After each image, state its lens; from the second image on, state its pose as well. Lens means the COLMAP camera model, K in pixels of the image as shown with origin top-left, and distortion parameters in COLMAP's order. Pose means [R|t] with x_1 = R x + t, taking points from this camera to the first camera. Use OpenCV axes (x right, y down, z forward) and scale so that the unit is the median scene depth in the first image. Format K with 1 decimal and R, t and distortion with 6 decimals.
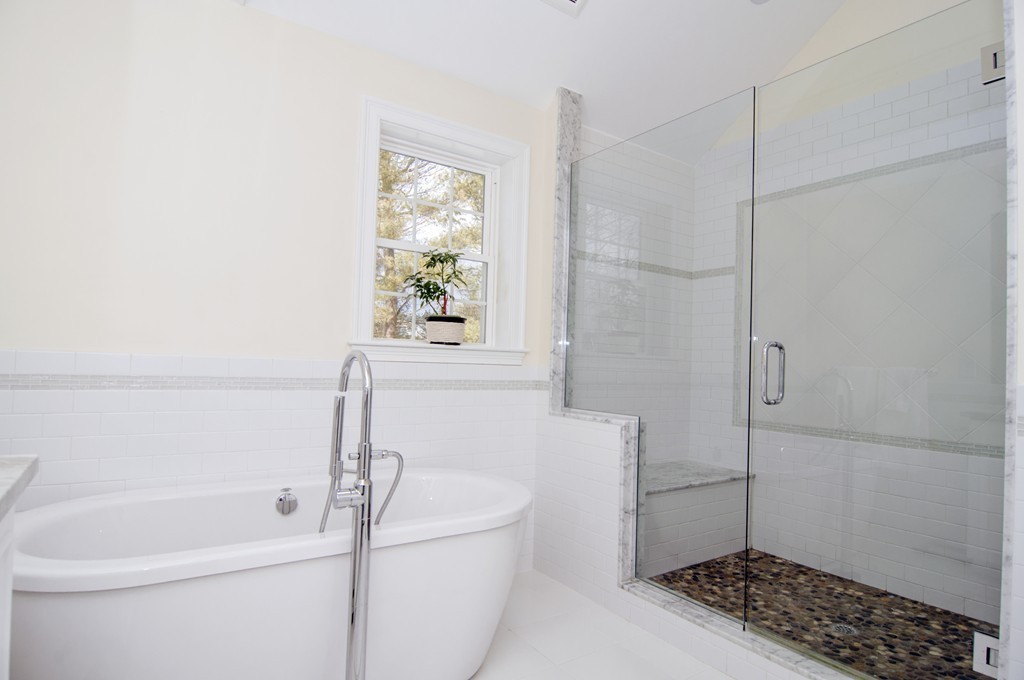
lens RADIAL K [[552.4, 0, 512.2], [0, 552.4, 340.8], [0, 0, 1]] dist [-0.001495, -0.005331]
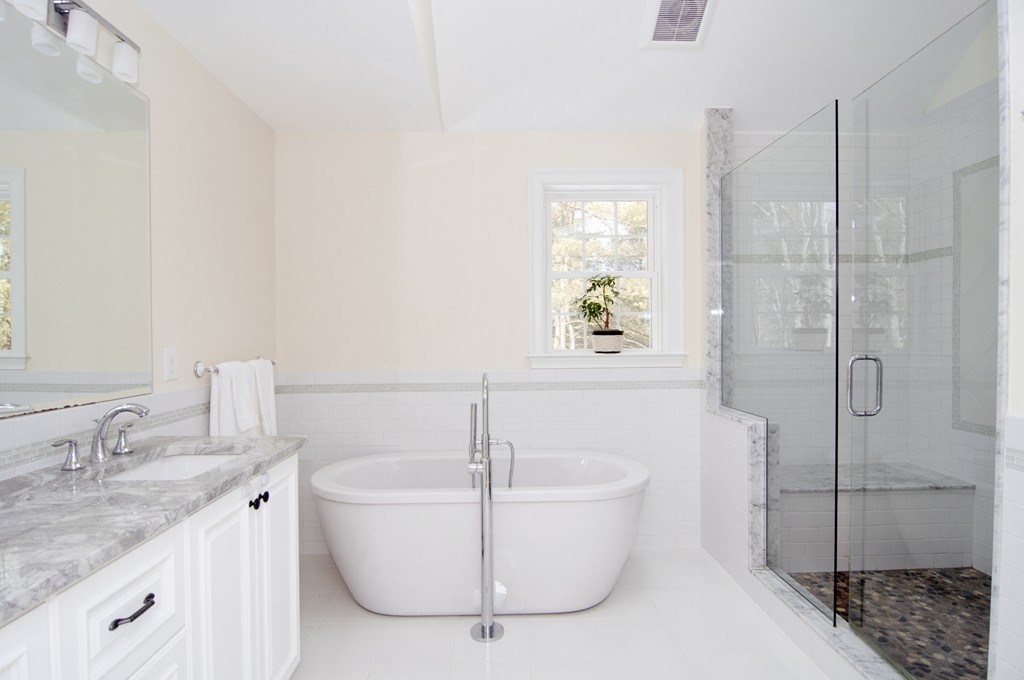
lens RADIAL K [[552.4, 0, 511.7], [0, 552.4, 340.8], [0, 0, 1]] dist [-0.001495, -0.005331]
pose [[0.837821, -0.034530, -0.544852, 0.380195], [0.059560, 0.997822, 0.028347, -0.069086], [0.542687, -0.056201, 0.838053, -0.147886]]
